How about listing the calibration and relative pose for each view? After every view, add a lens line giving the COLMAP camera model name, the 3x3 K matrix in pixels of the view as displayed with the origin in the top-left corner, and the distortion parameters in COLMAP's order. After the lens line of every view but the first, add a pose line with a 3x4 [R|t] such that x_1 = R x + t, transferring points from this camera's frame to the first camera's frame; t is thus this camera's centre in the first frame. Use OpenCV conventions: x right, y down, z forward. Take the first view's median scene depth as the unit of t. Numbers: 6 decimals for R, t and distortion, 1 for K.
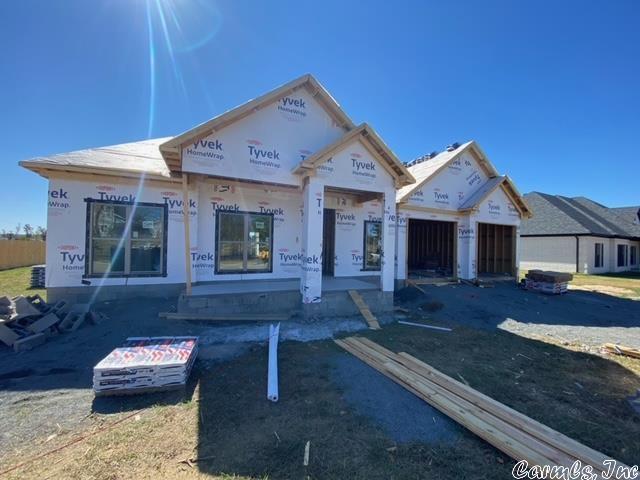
lens RADIAL K [[258.8, 0, 319.1], [0, 258.8, 246.0], [0, 0, 1]] dist [0.002449, -0.001455]
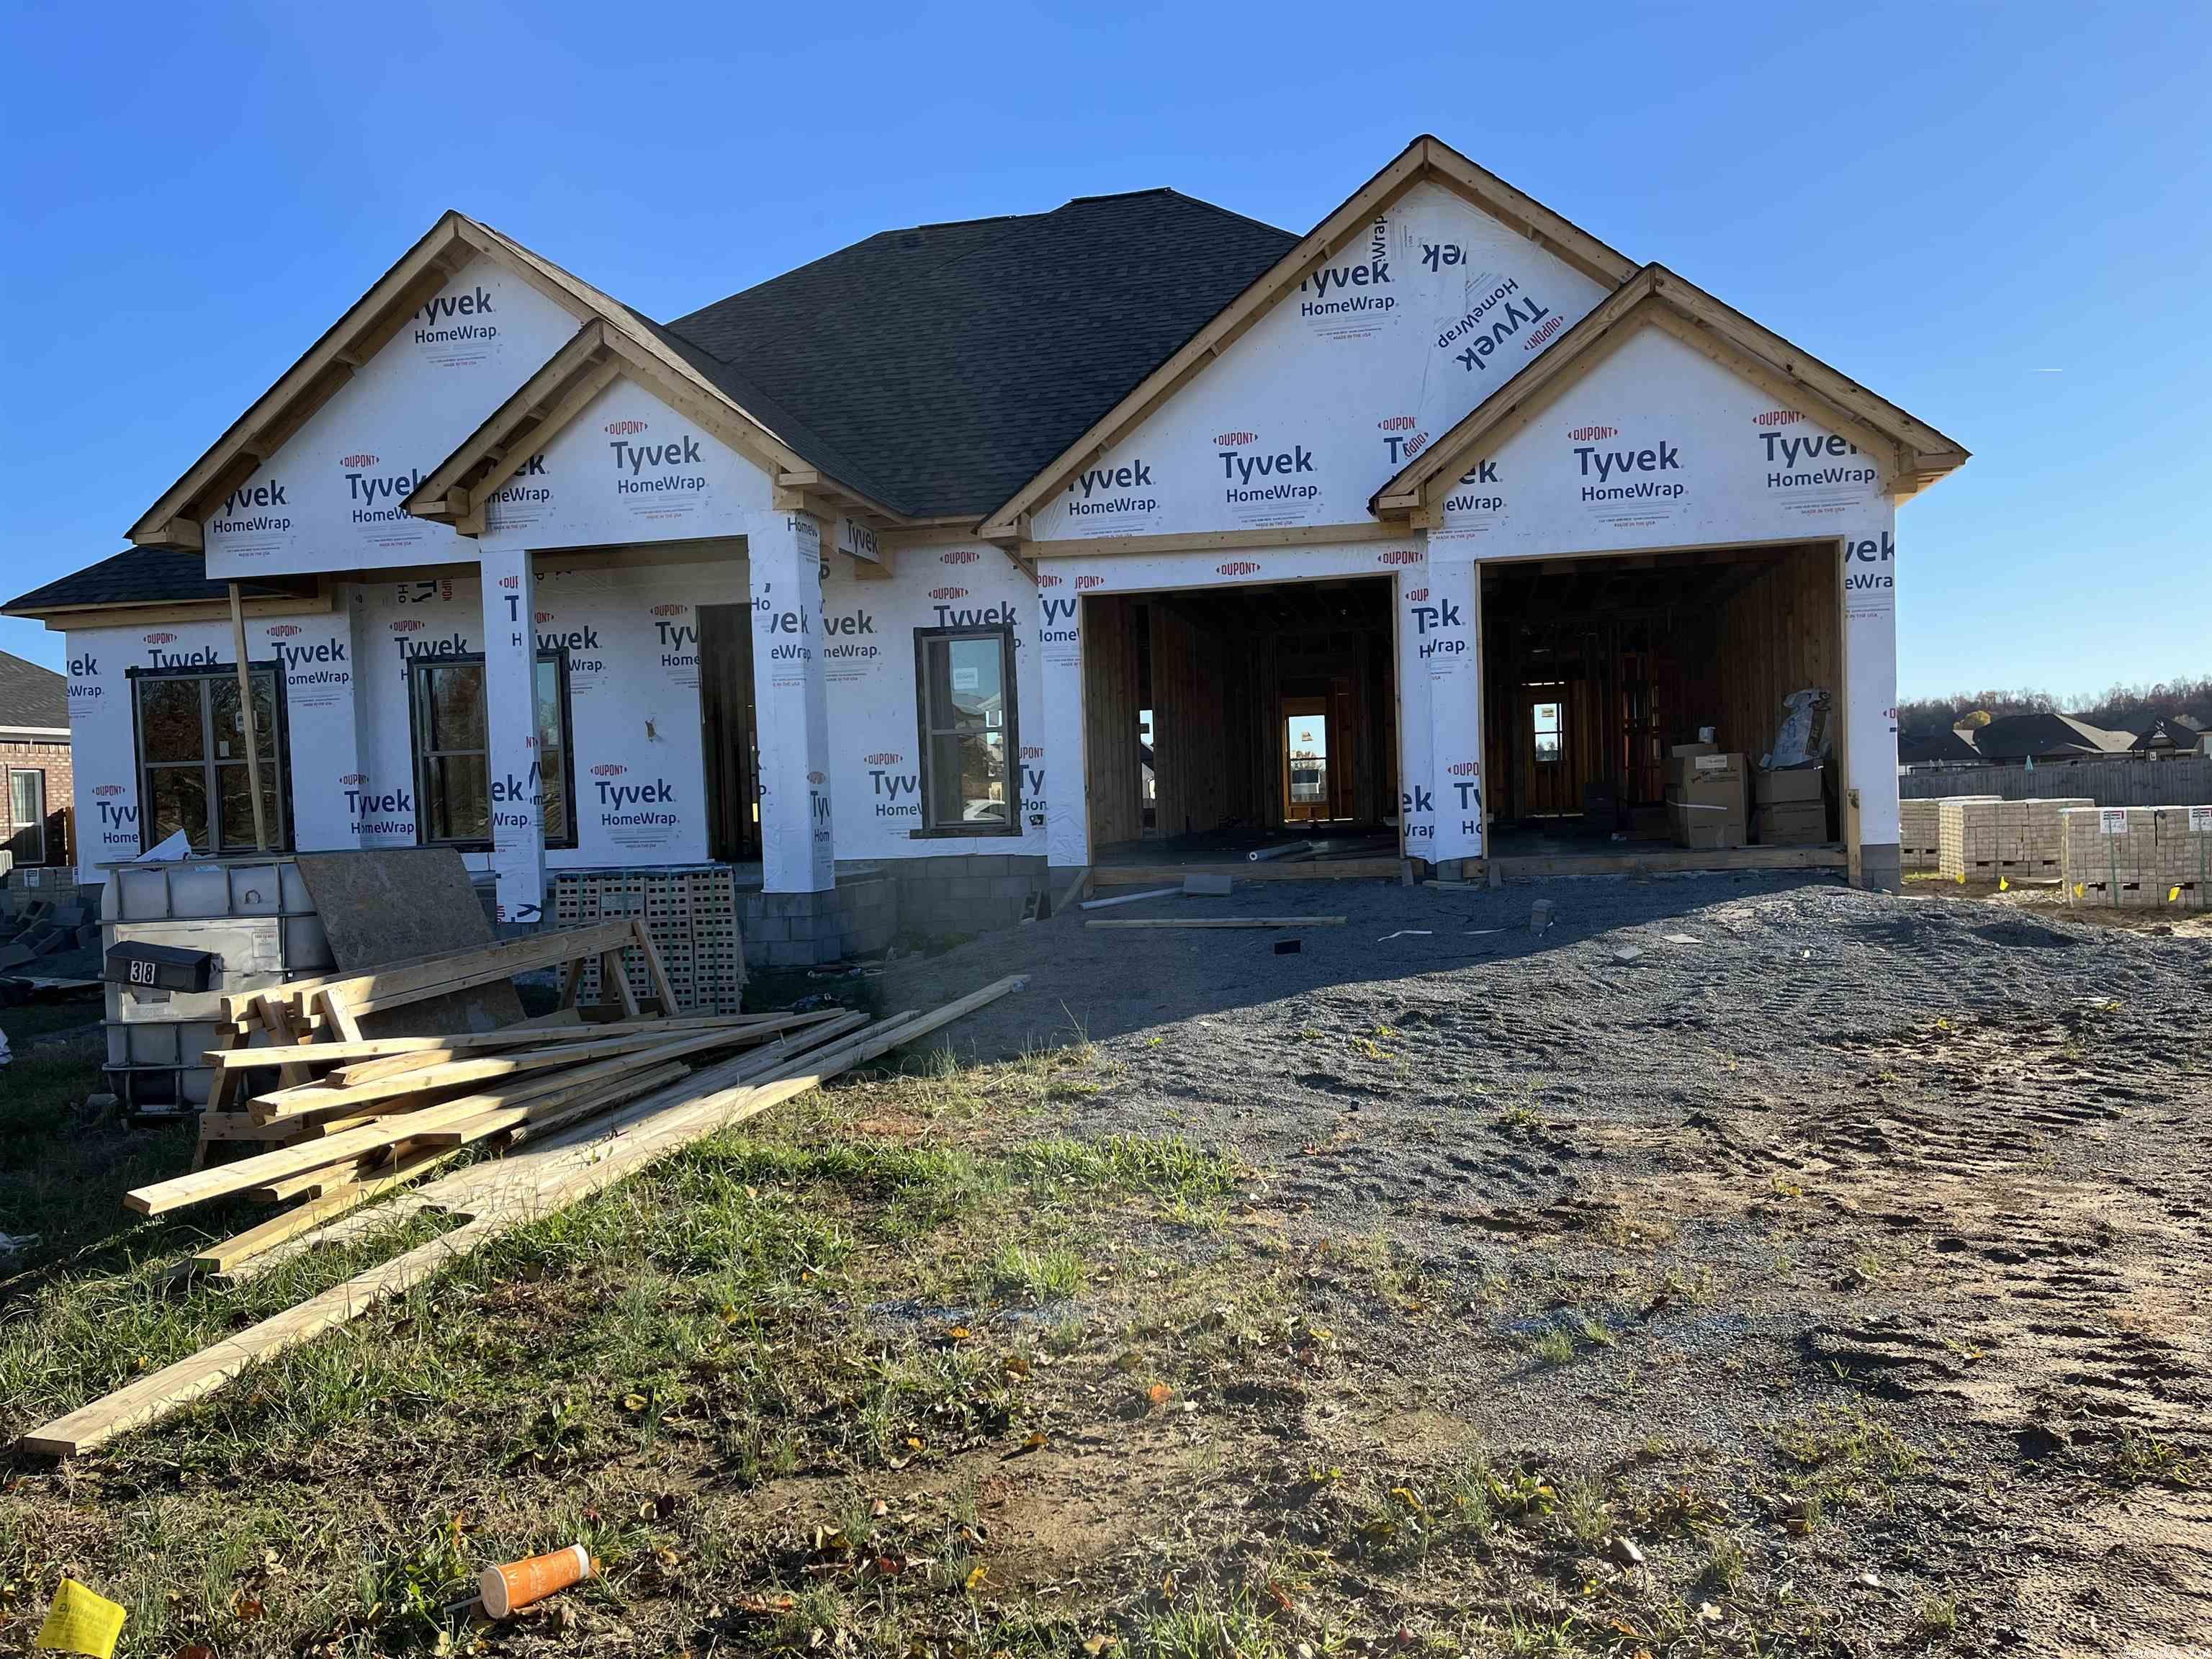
lens RADIAL K [[1668.1, 0, 1112.1], [0, 1668.1, 845.5], [0, 0, 1]] dist [0.026502, 0.006649]
pose [[0.810590, -0.037504, -0.584412, 1.595342], [0.054293, 0.998462, 0.011231, 0.124720], [0.583092, -0.040834, 0.811379, -0.226199]]
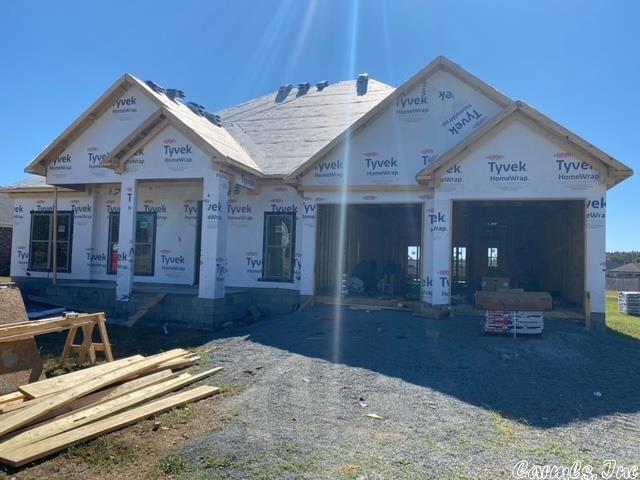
lens RADIAL K [[479.0, 0, 320.1], [0, 479.0, 239.1], [0, 0, 1]] dist [0.019398, -0.039554]
pose [[0.750626, -0.031942, -0.659955, 1.535087], [-0.016257, 0.997635, -0.066777, 0.085496], [0.660528, 0.060854, 0.748332, 0.117133]]
